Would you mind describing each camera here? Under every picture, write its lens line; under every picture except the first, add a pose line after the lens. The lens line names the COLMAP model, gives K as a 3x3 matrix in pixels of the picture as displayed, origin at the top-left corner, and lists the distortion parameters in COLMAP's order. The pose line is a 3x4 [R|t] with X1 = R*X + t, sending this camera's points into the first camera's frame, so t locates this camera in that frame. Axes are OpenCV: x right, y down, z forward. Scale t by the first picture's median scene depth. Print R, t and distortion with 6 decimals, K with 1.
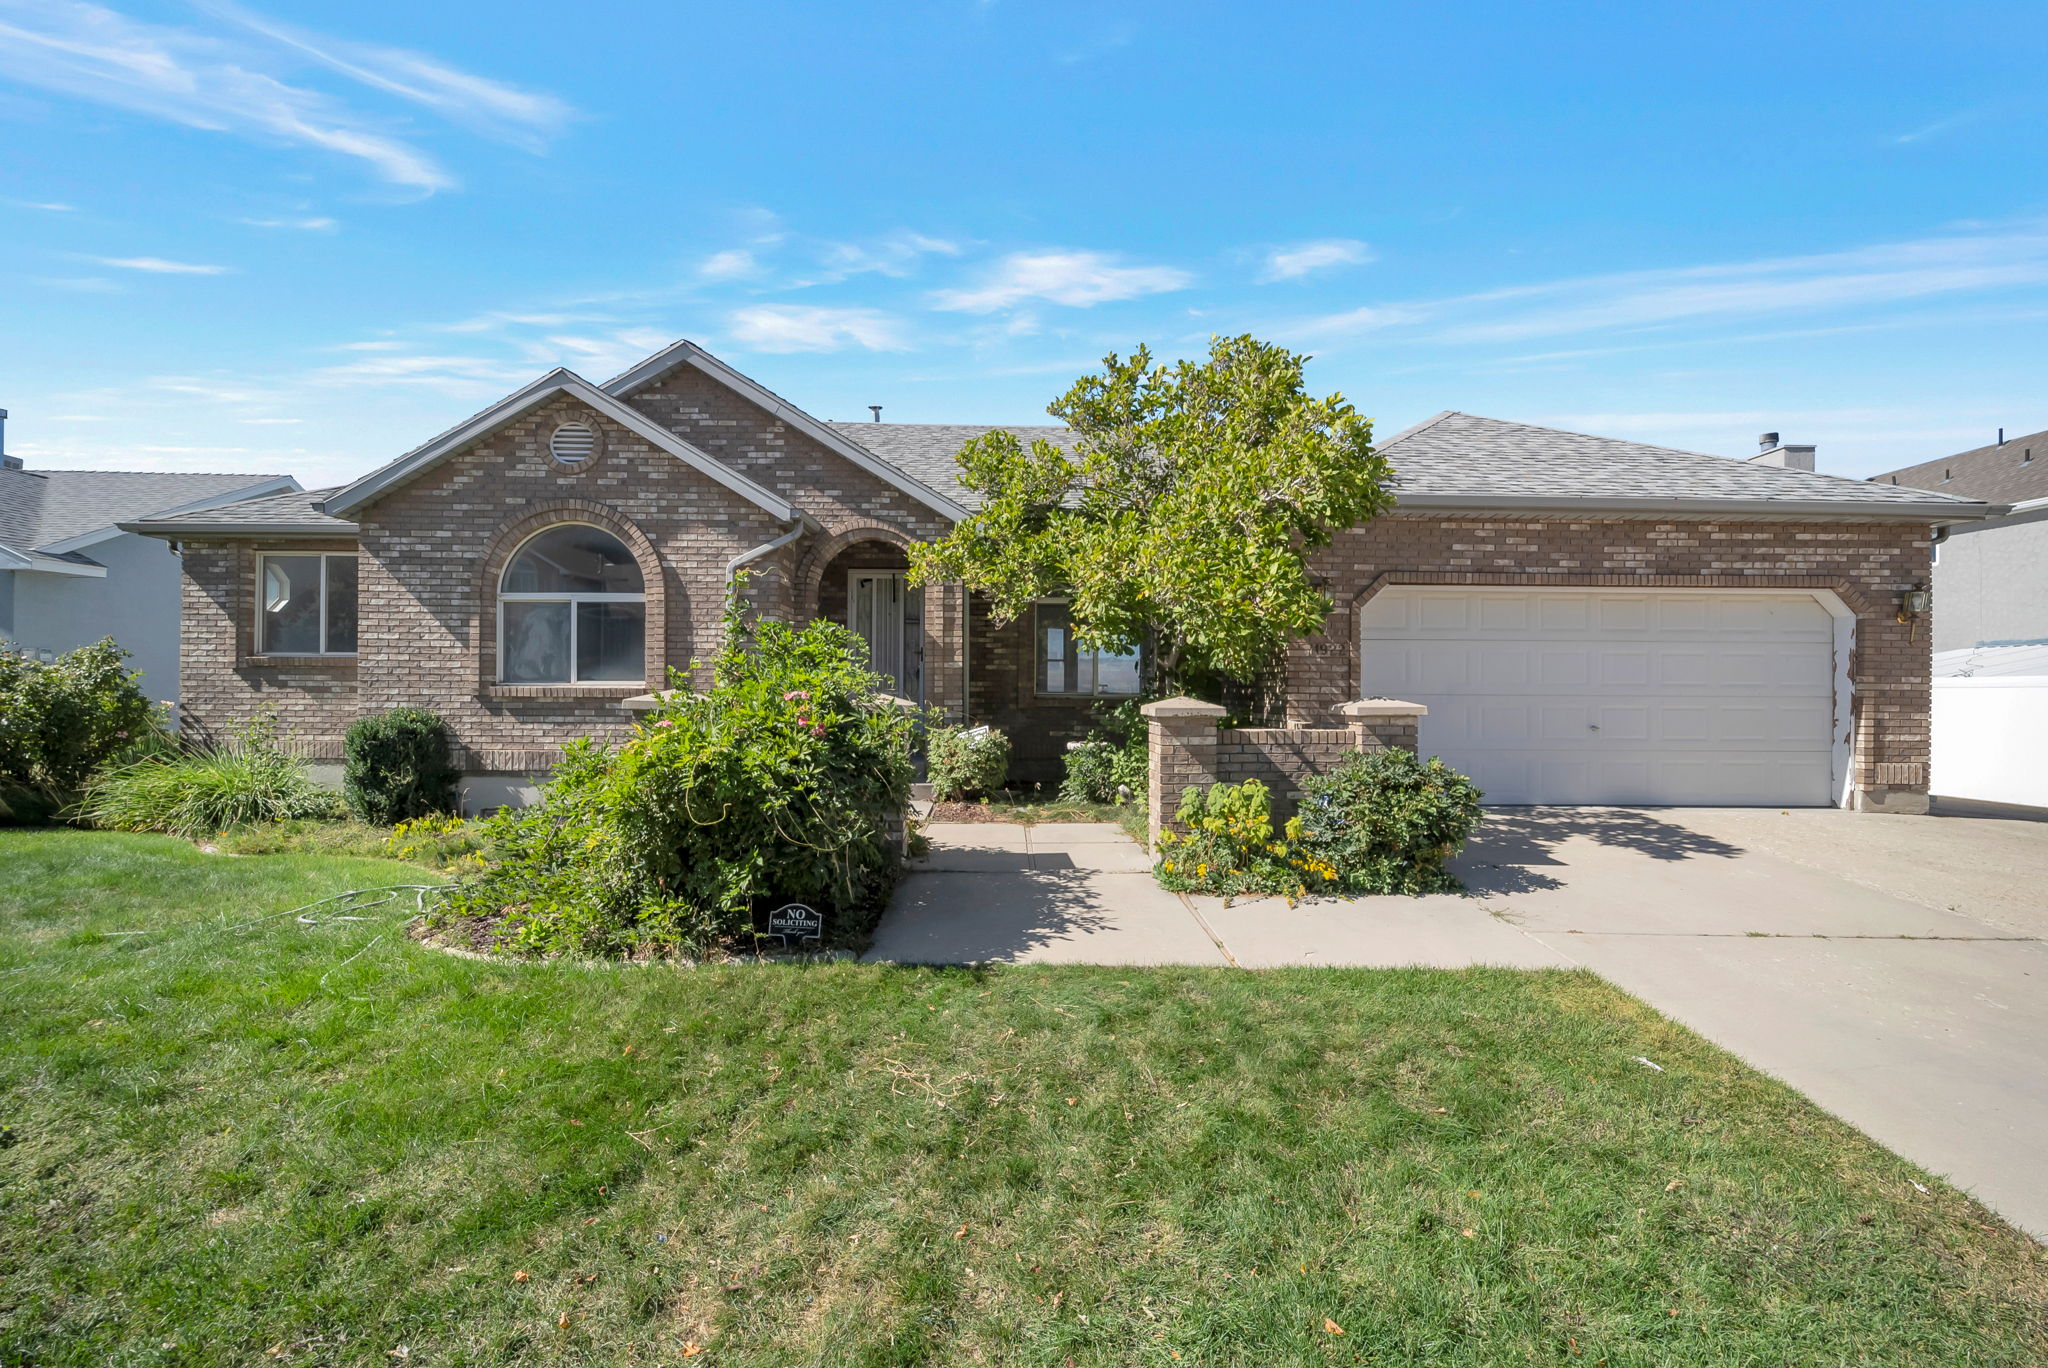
lens RADIAL K [[822.0, 0, 1024.4], [0, 822.0, 678.0], [0, 0, 1]] dist [0.001544, -0.000835]
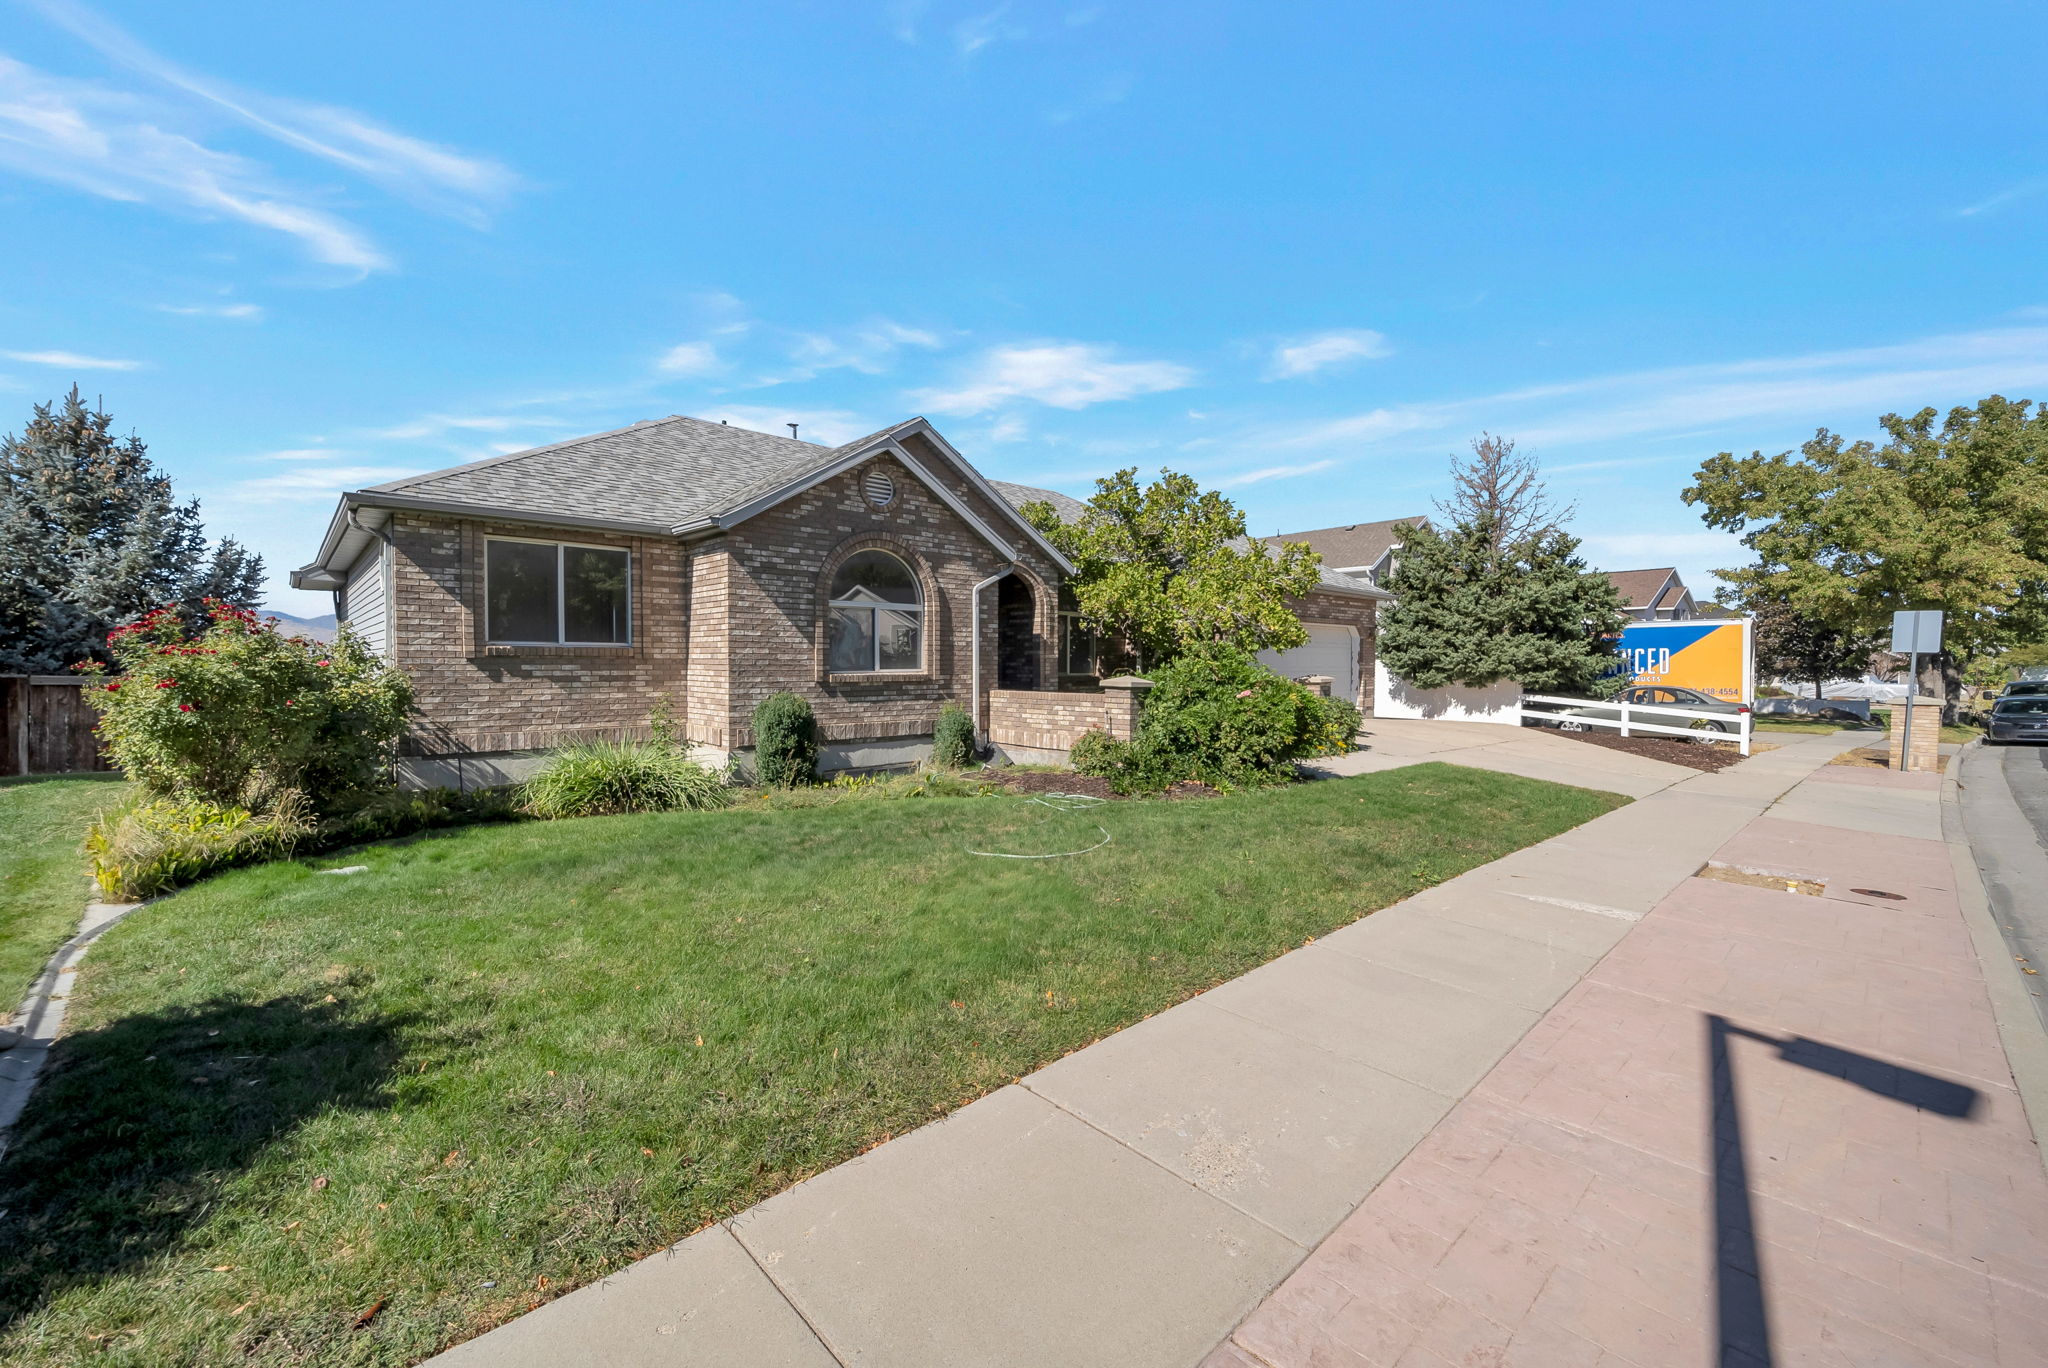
lens RADIAL K [[822.0, 0, 1020.9], [0, 822.0, 664.6], [0, 0, 1]] dist [0.001544, -0.000835]
pose [[0.751992, -0.006079, 0.659144, -1.252934], [-0.007243, 0.999821, 0.017484, -0.028918], [-0.659132, -0.017923, 0.751814, -0.144049]]
